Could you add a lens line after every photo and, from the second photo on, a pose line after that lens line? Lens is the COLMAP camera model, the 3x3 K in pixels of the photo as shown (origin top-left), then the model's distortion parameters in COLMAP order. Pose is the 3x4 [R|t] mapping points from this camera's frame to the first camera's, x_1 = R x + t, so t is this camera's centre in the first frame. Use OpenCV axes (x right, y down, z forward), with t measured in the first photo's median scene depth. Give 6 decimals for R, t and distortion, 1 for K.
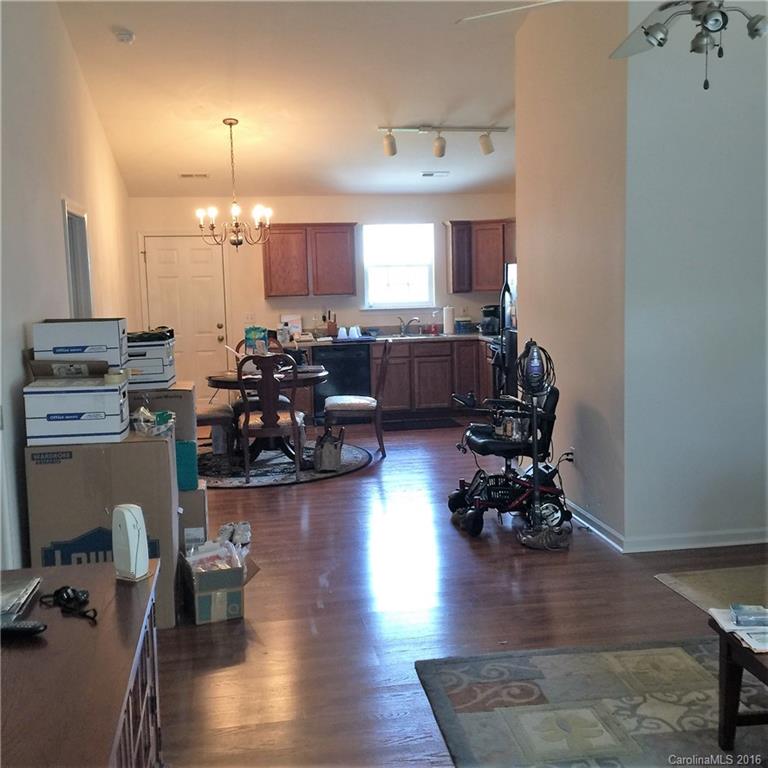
lens RADIAL K [[898.3, 0, 384.0], [0, 898.3, 384.0], [0, 0, 1]] dist [-0.009595, -0.013574]
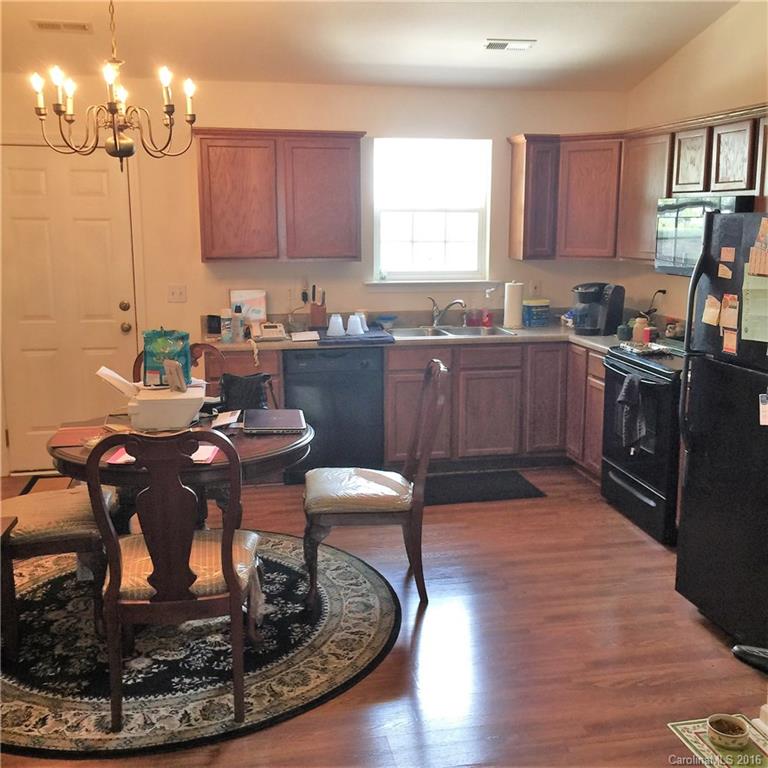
lens RADIAL K [[882.5, 0, 385.7], [0, 882.5, 369.1], [0, 0, 1]] dist [0.071464, -0.005124]
pose [[0.999264, 0.020967, 0.032110, -0.031822], [-0.022525, 0.998547, 0.048957, -0.056772], [-0.031037, -0.049644, 0.998285, 0.425638]]
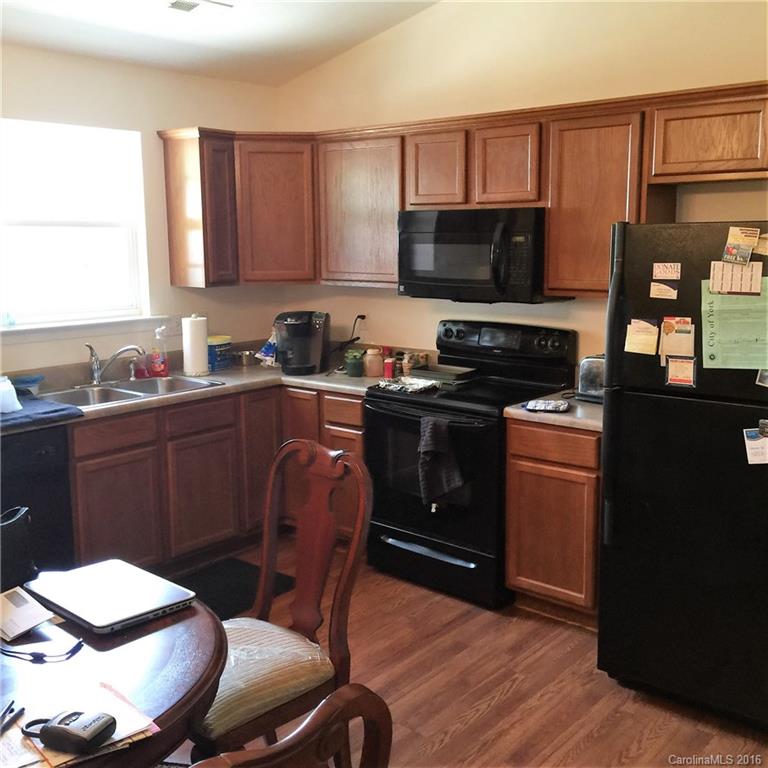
lens RADIAL K [[882.5, 0, 385.7], [0, 882.5, 369.1], [0, 0, 1]] dist [0.071464, -0.005124]
pose [[0.764825, -0.081043, 0.639120, -0.151737], [0.069297, 0.996649, 0.043454, -0.073987], [-0.640500, 0.011055, 0.767878, 0.601598]]
